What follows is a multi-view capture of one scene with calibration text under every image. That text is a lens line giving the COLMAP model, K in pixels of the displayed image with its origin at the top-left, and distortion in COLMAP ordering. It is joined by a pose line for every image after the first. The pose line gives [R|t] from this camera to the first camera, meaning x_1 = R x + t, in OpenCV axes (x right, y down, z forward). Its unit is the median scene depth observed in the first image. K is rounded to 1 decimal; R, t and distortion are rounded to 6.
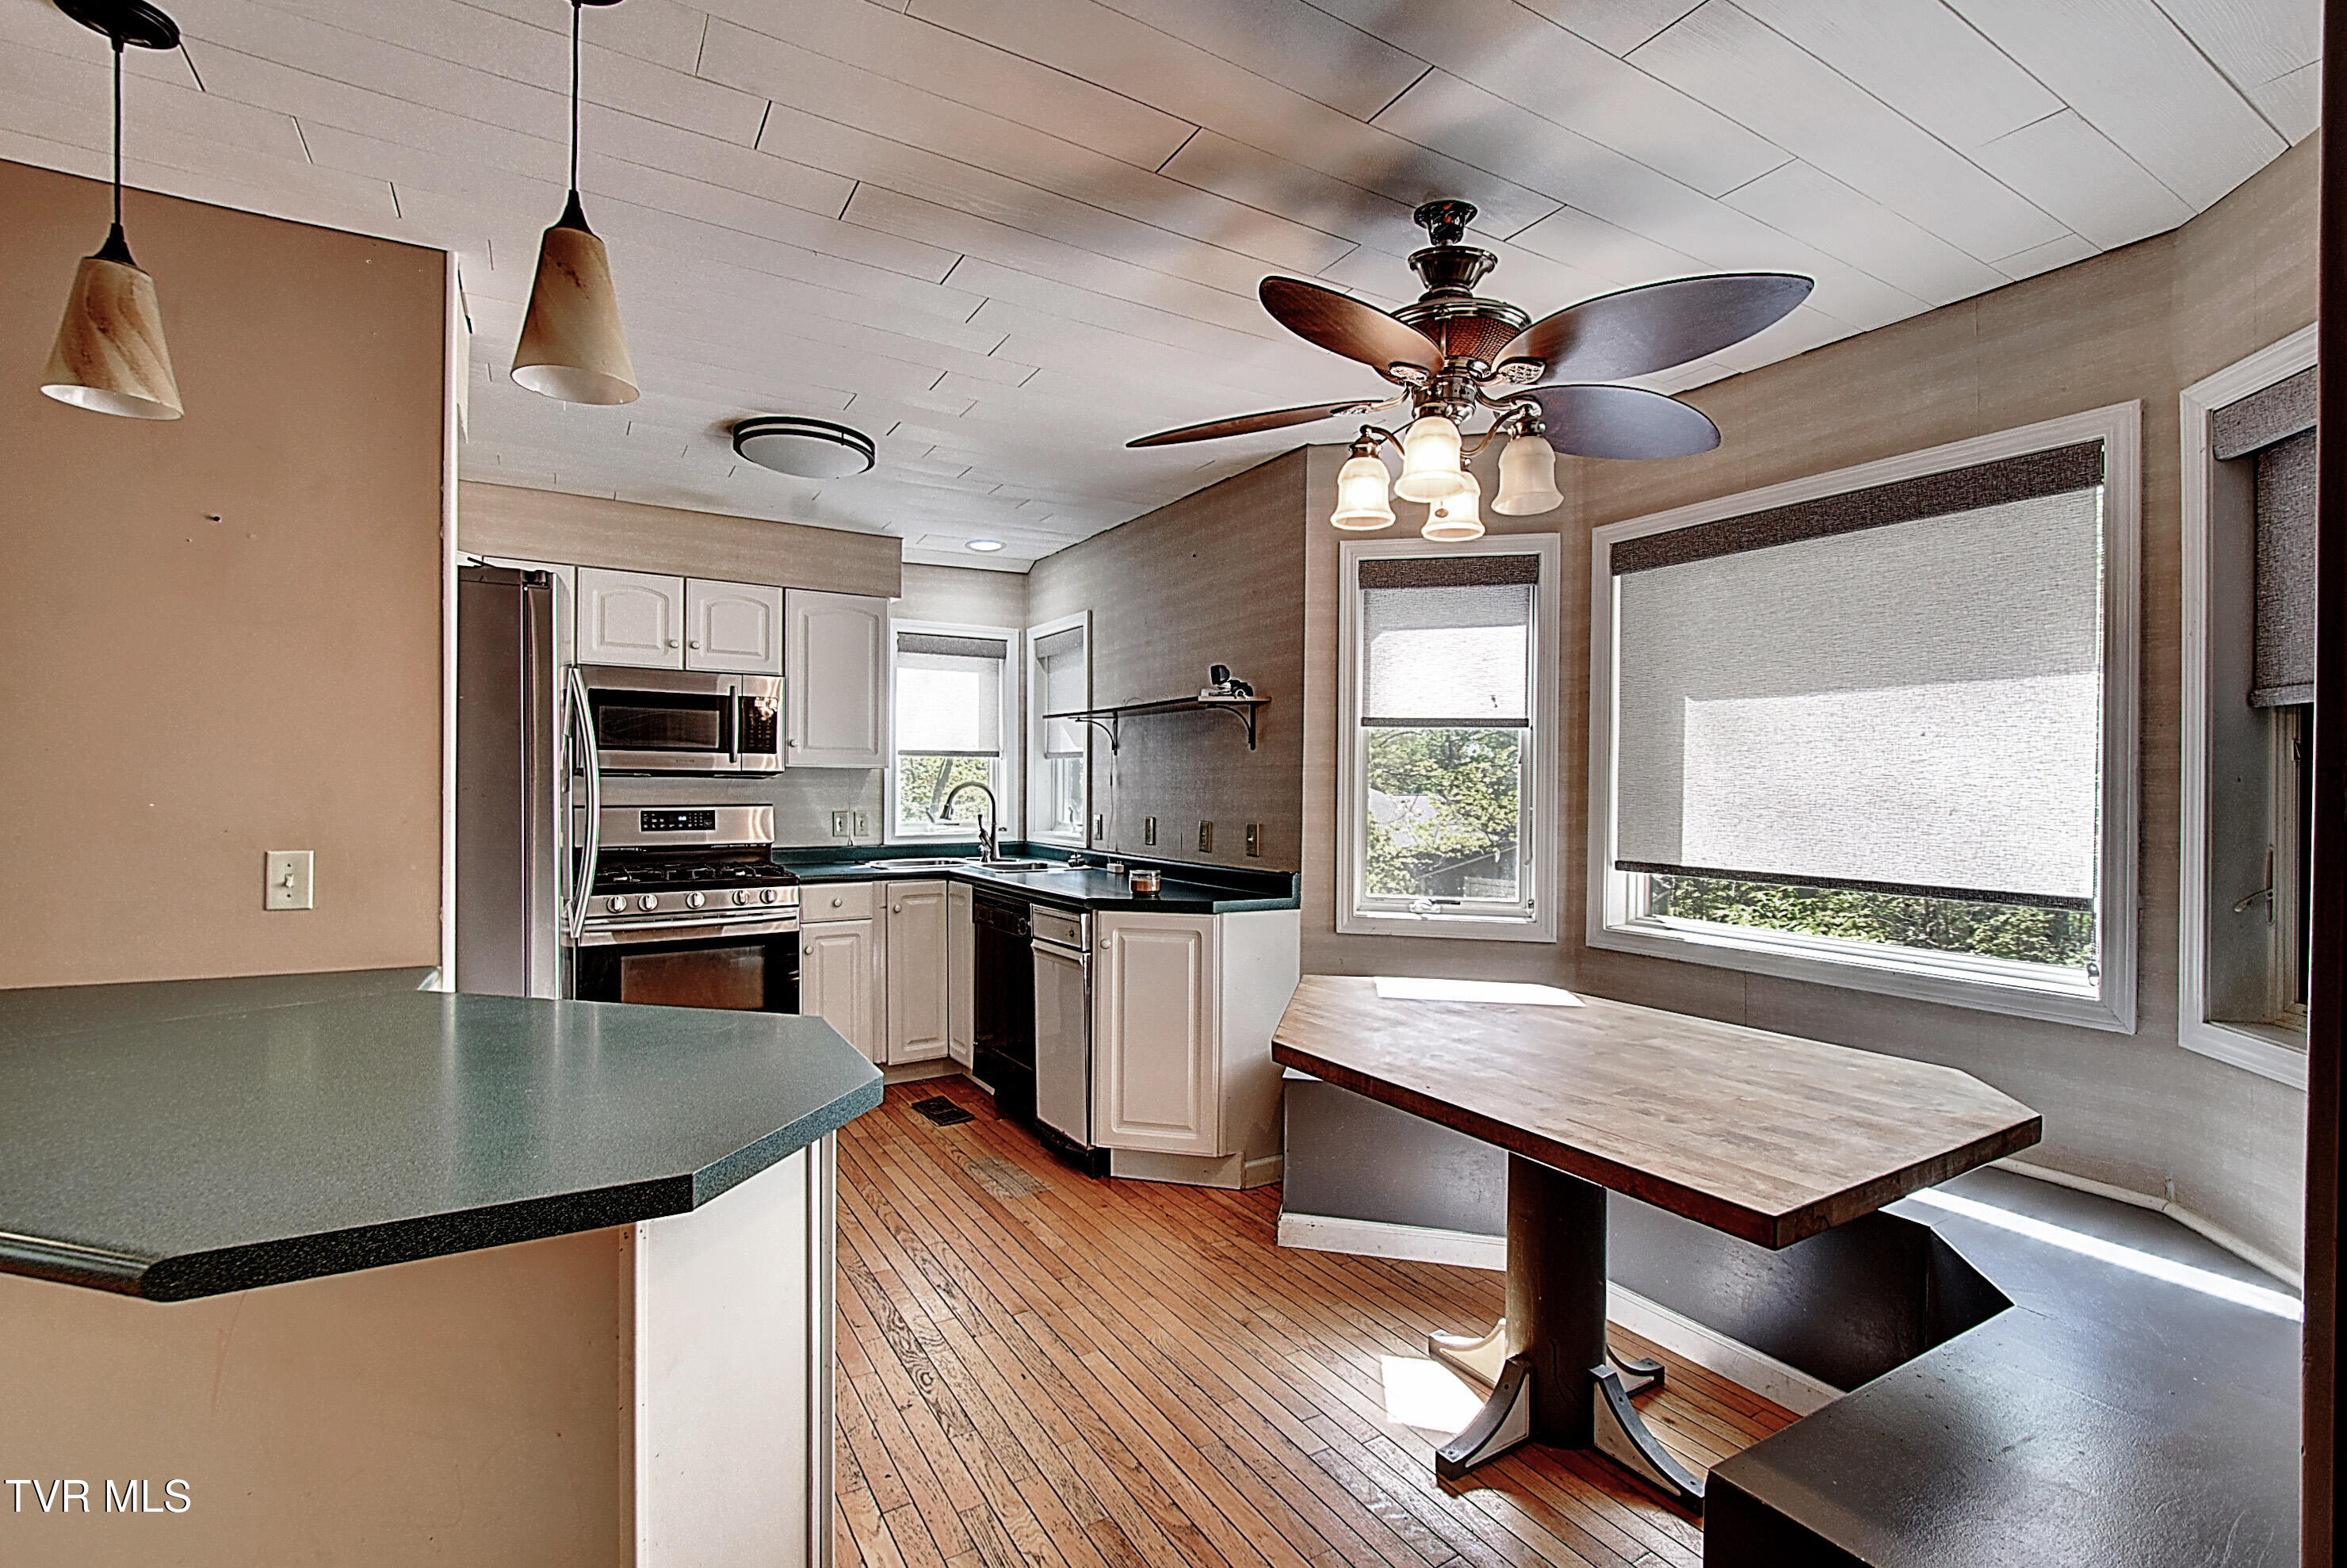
lens RADIAL K [[1032.3, 0, 1164.3], [0, 1032.3, 790.0], [0, 0, 1]] dist [-0.000564, -0.000338]
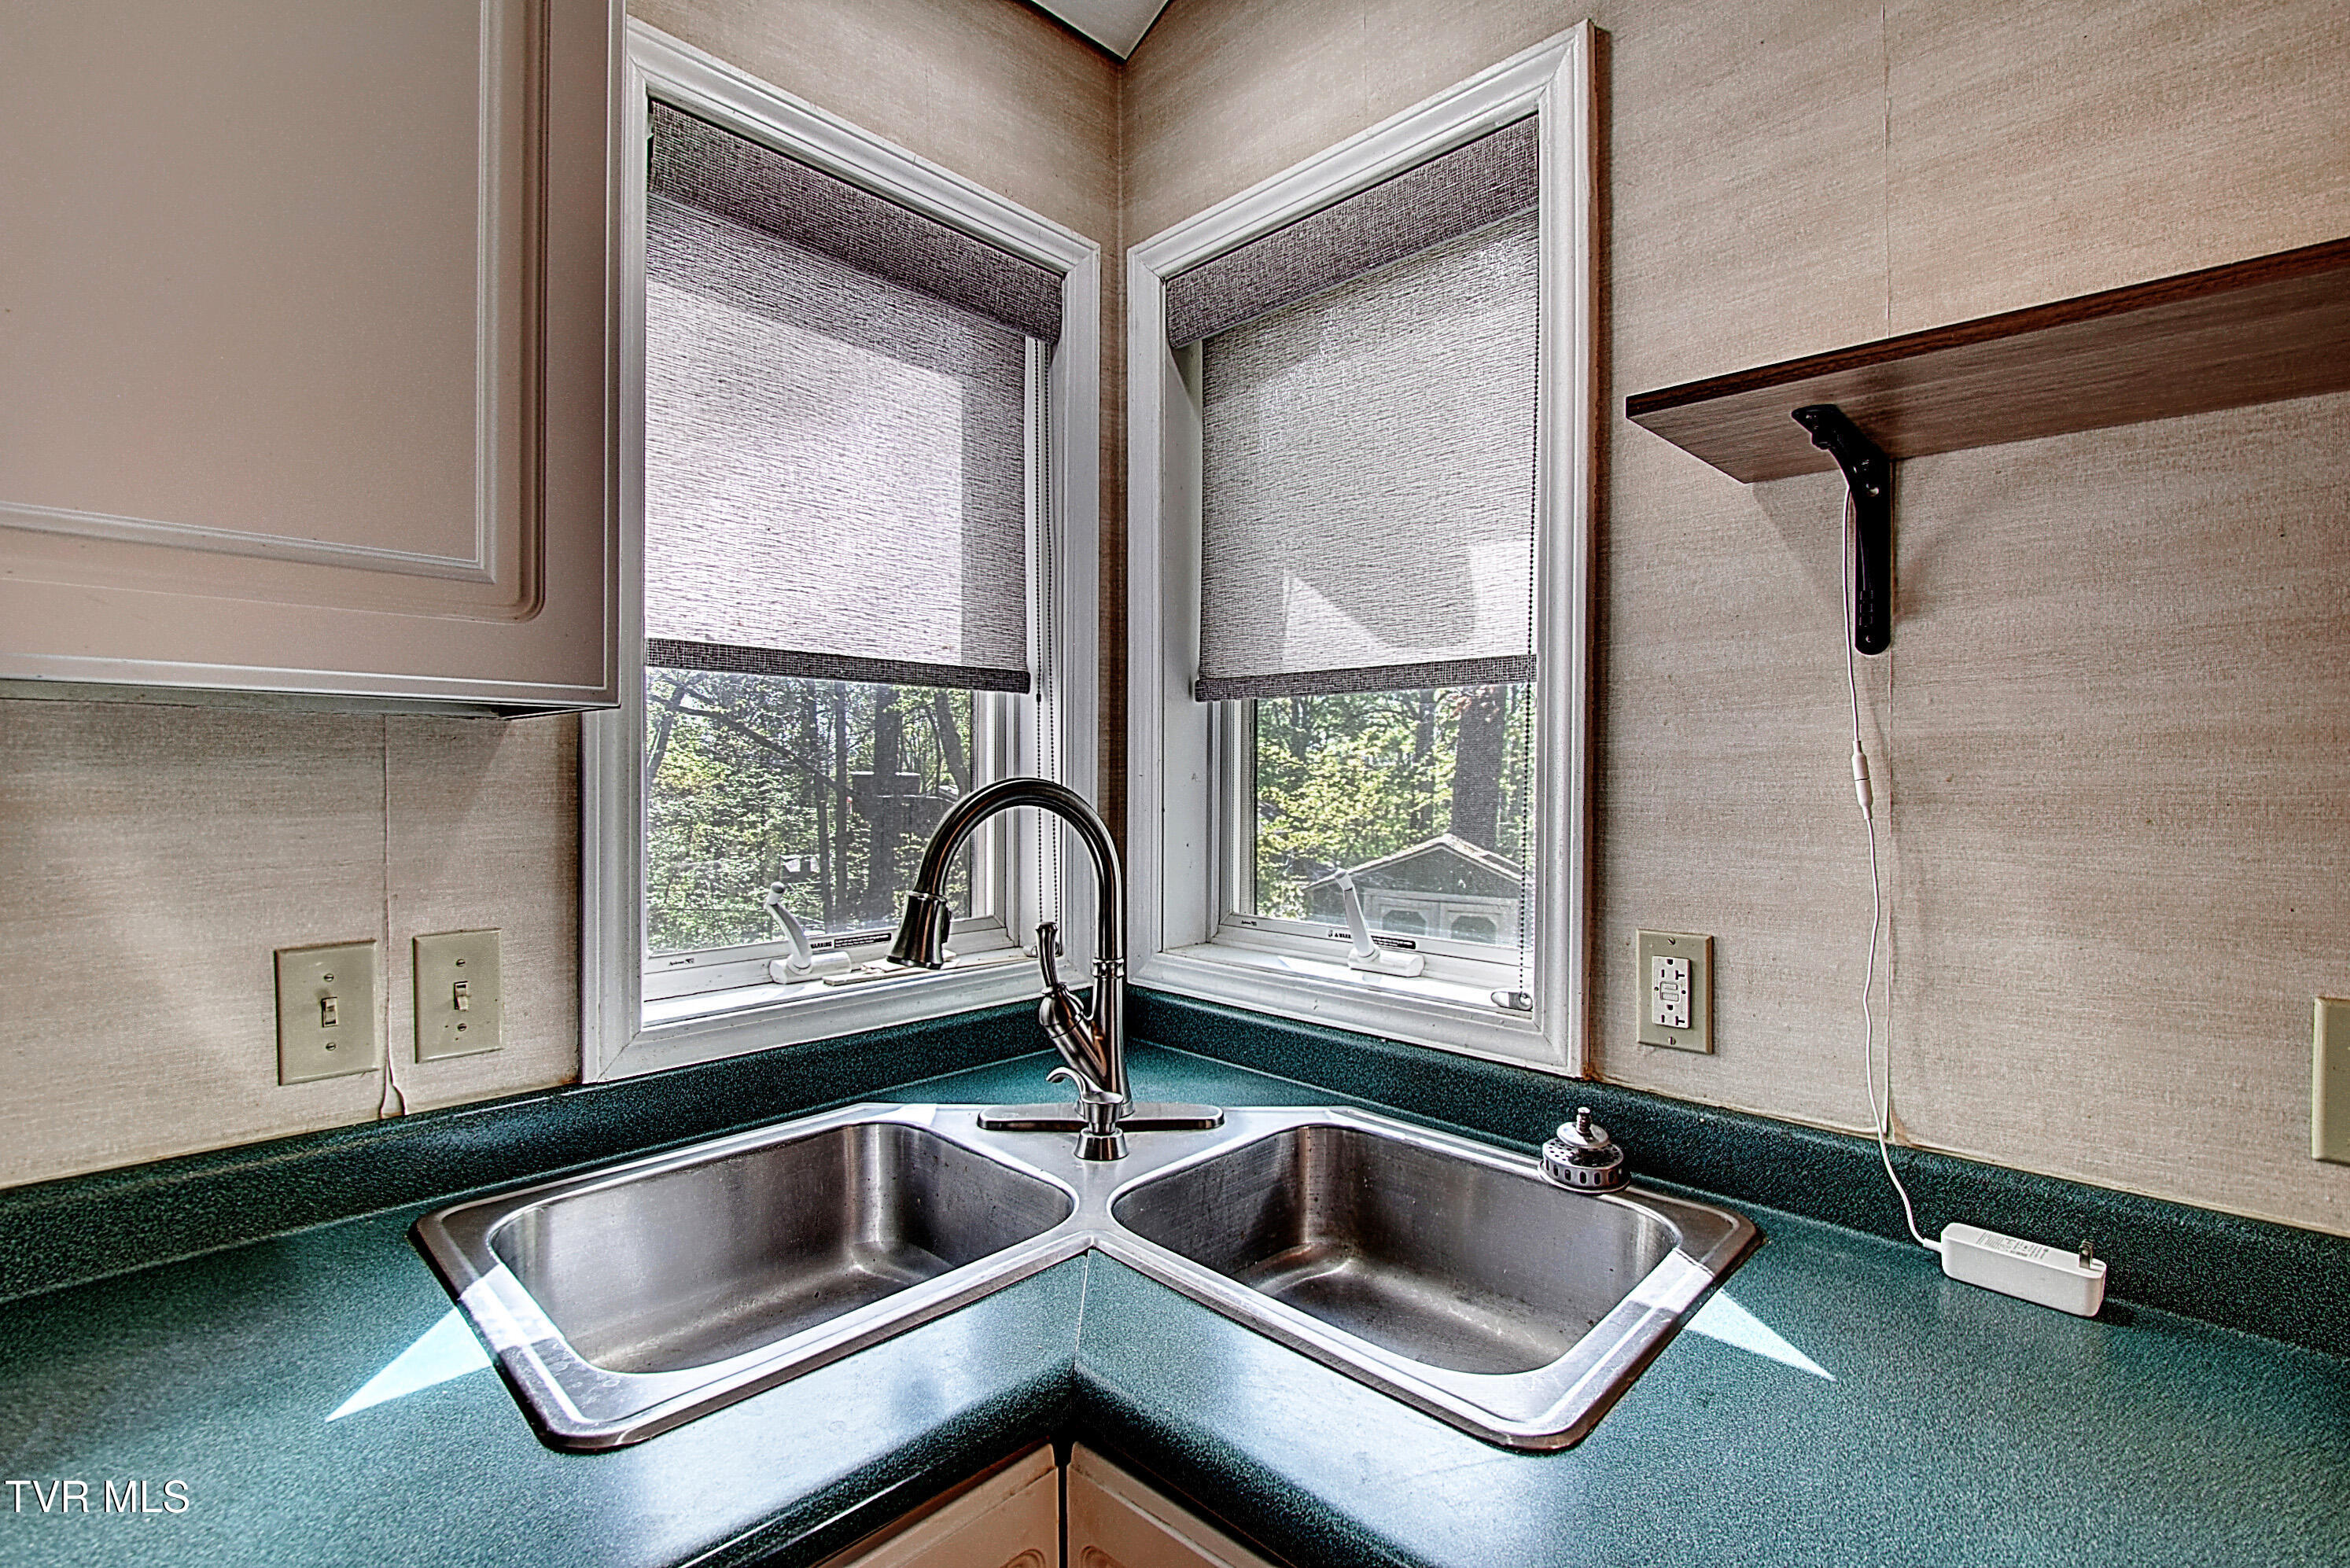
lens RADIAL K [[1036.4, 0, 1170.1], [0, 1036.4, 789.5], [0, 0, 1]] dist [-0.010969, -0.000069]
pose [[0.967920, -0.006379, 0.251176, -0.231611], [0.002379, 0.999866, 0.016226, -0.011049], [-0.251246, -0.015108, 0.967805, 0.848902]]
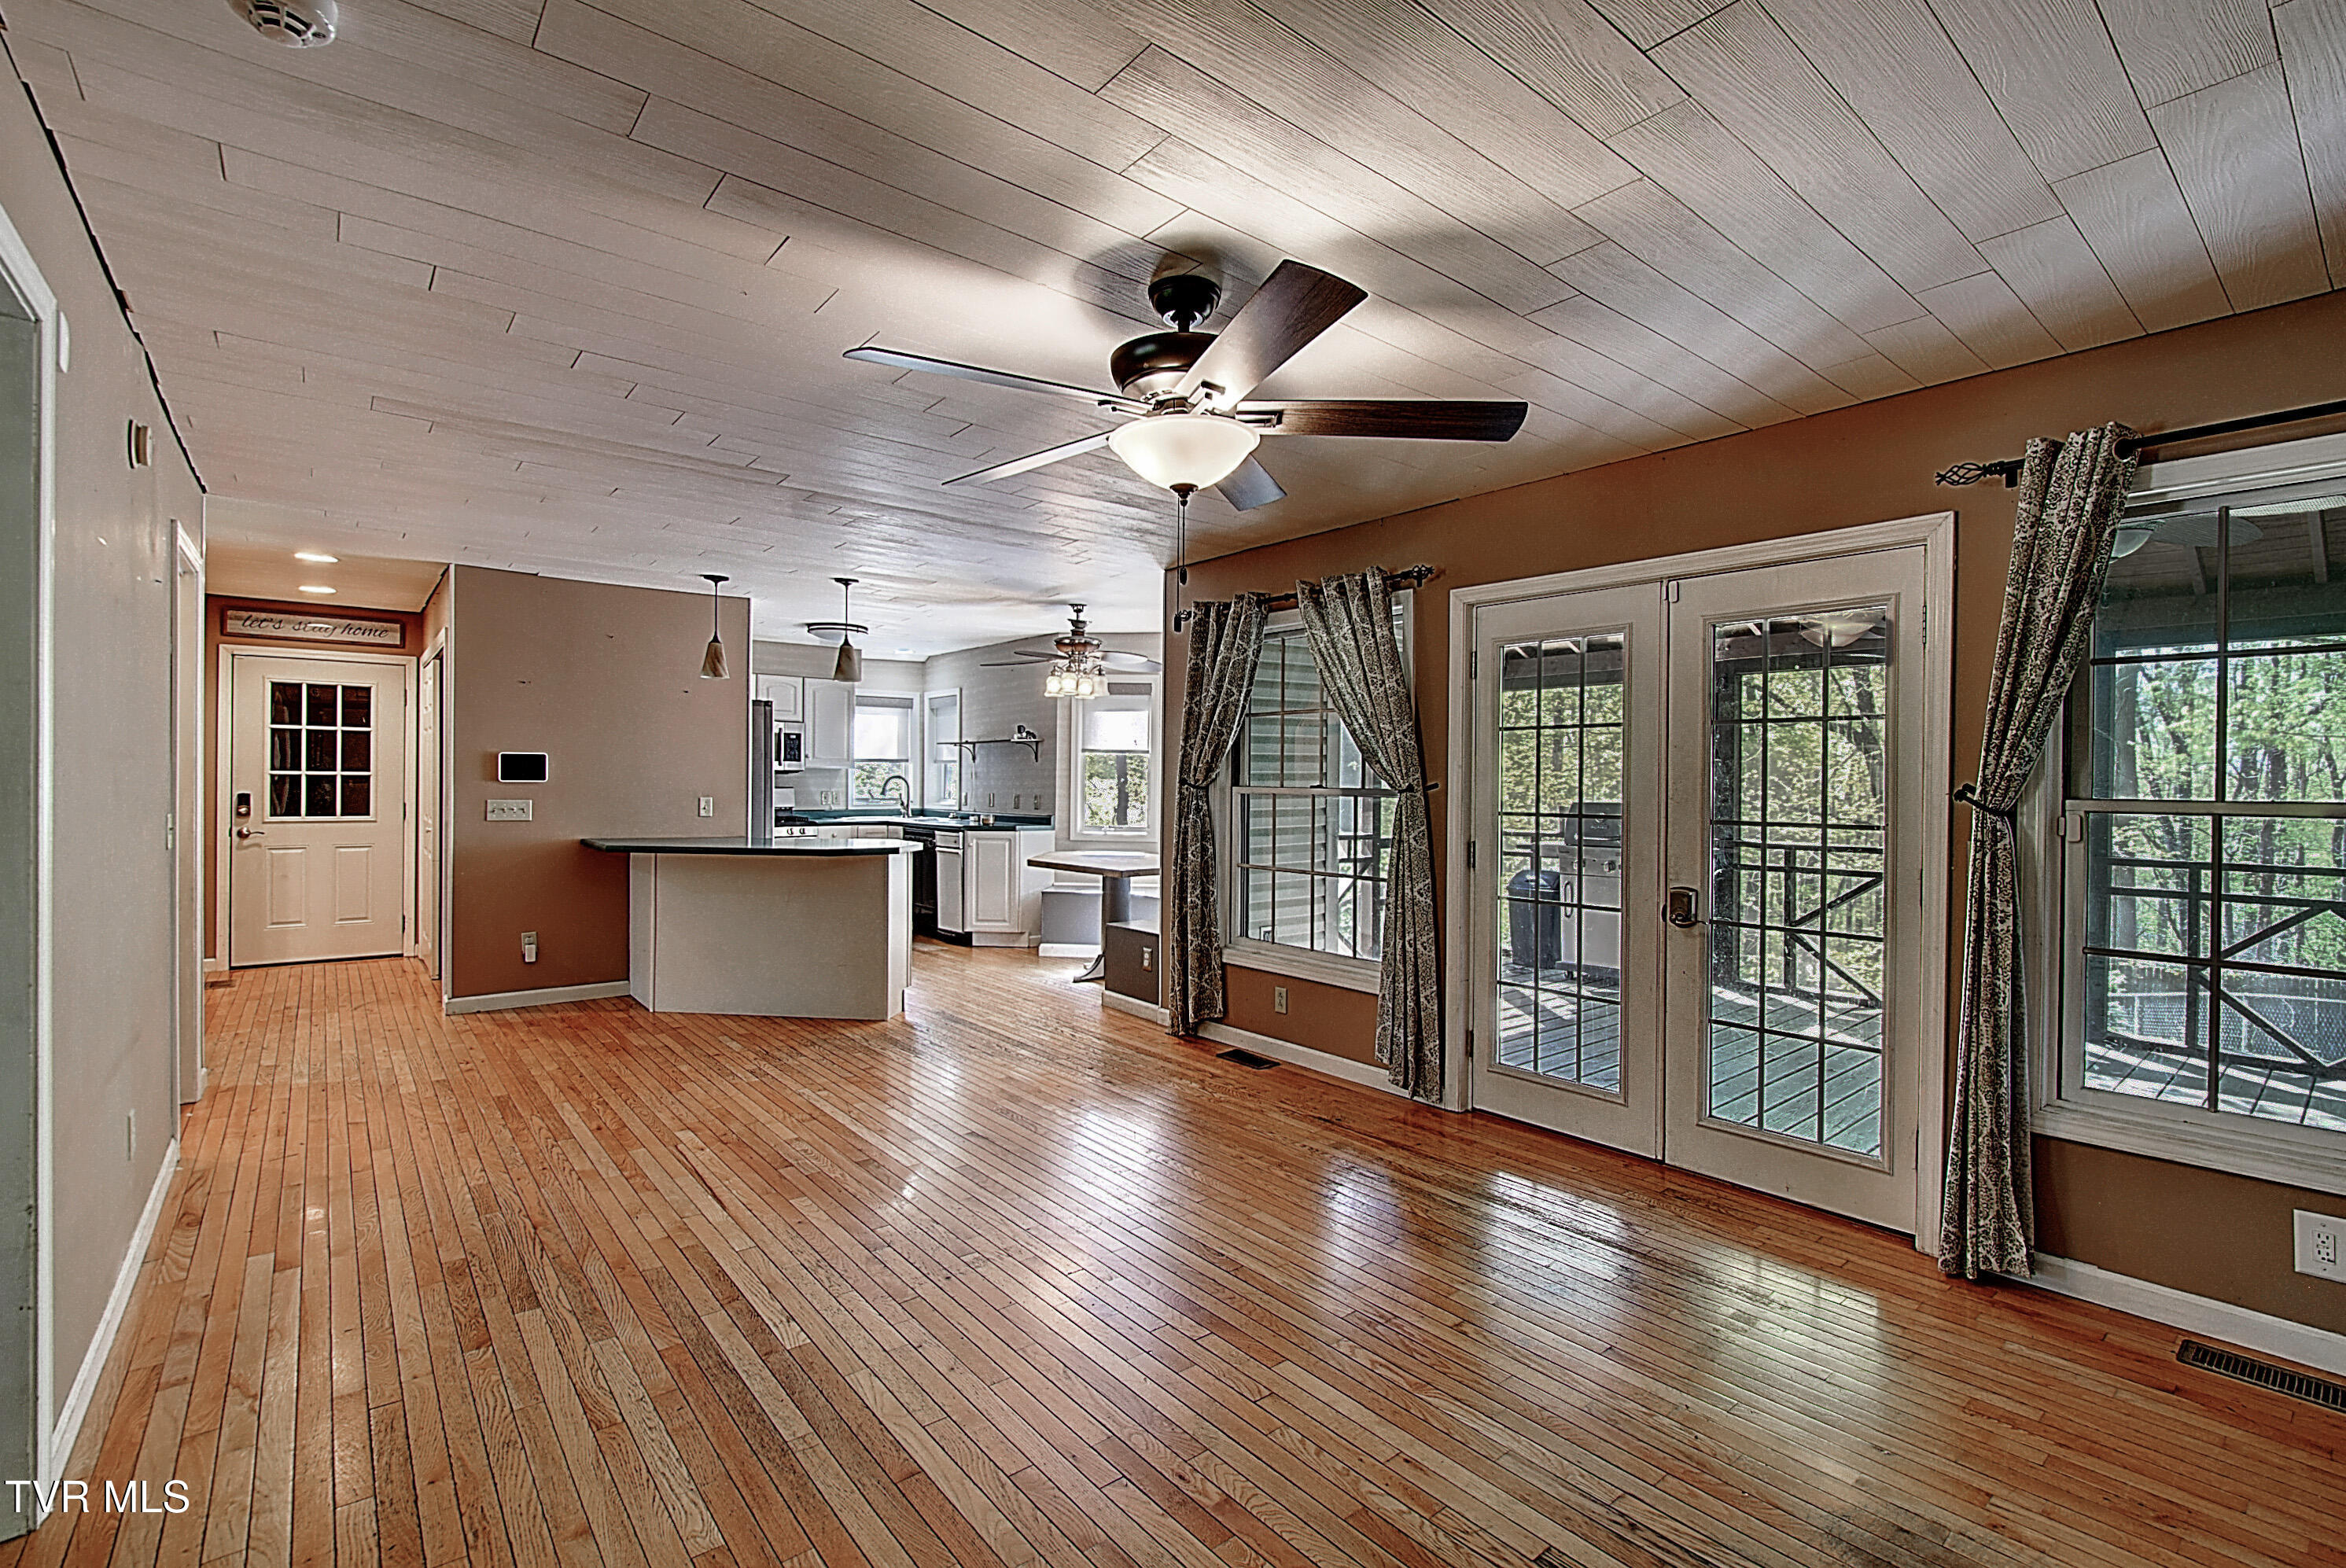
lens RADIAL K [[1034.6, 0, 1168.1], [0, 1034.6, 789.5], [0, 0, 1]] dist [-0.010969, -0.000069]
pose [[0.989345, 0.000682, 0.145586, 0.034550], [-0.001505, 0.999984, 0.005542, 0.006660], [-0.145580, -0.005702, 0.989330, -1.055065]]
